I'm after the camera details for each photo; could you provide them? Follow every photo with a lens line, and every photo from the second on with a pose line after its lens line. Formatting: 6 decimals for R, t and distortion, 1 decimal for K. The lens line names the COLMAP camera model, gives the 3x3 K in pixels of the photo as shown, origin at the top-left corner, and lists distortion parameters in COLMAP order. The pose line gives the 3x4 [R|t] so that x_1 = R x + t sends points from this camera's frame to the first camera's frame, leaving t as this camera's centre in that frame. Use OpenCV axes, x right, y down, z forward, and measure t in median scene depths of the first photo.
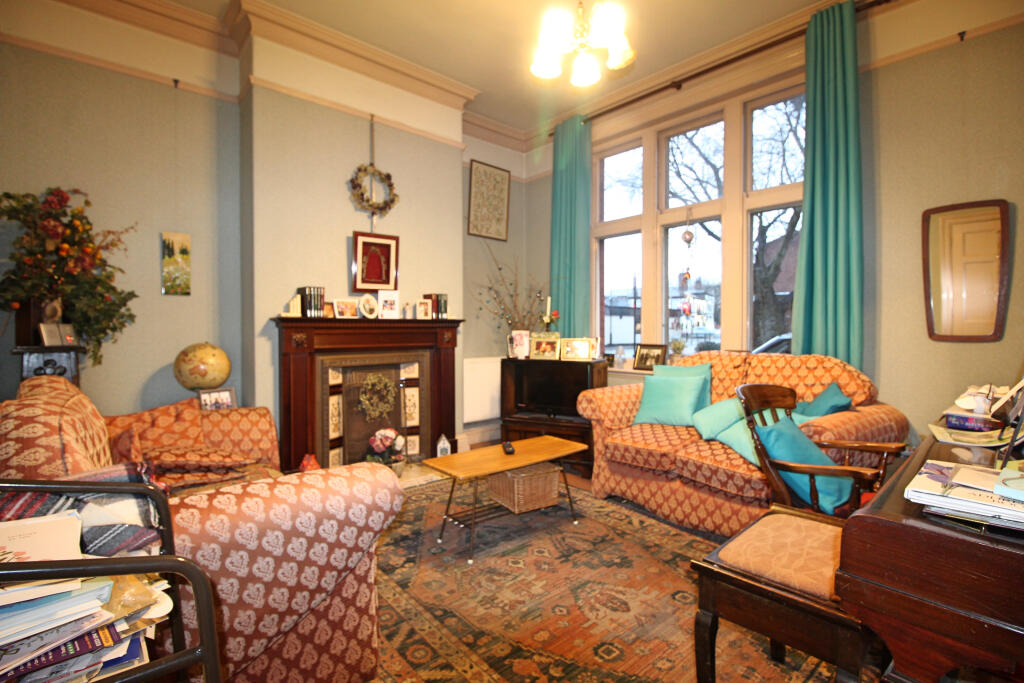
lens RADIAL K [[477.2, 0, 516.3], [0, 477.2, 332.8], [0, 0, 1]] dist [-0.013372, 0.000025]
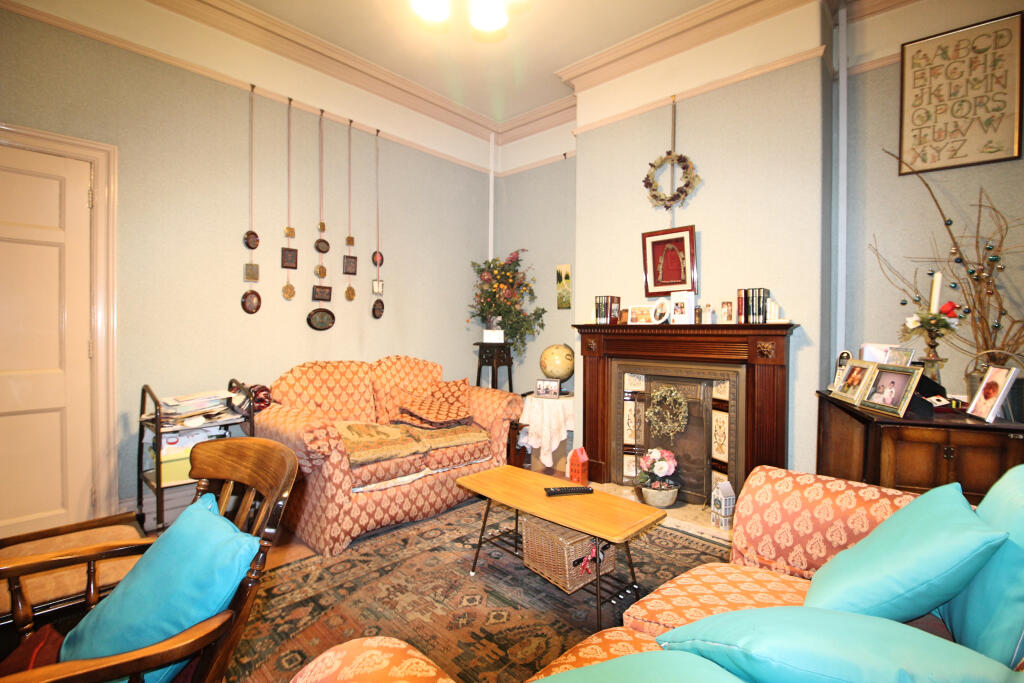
lens RADIAL K [[477.2, 0, 516.3], [0, 477.2, 332.8], [0, 0, 1]] dist [-0.013372, 0.000025]
pose [[0.083839, 0.010161, -0.996427, 0.574137], [-0.013293, 0.999870, 0.009077, -0.018474], [0.996391, 0.012485, 0.083964, 0.646949]]
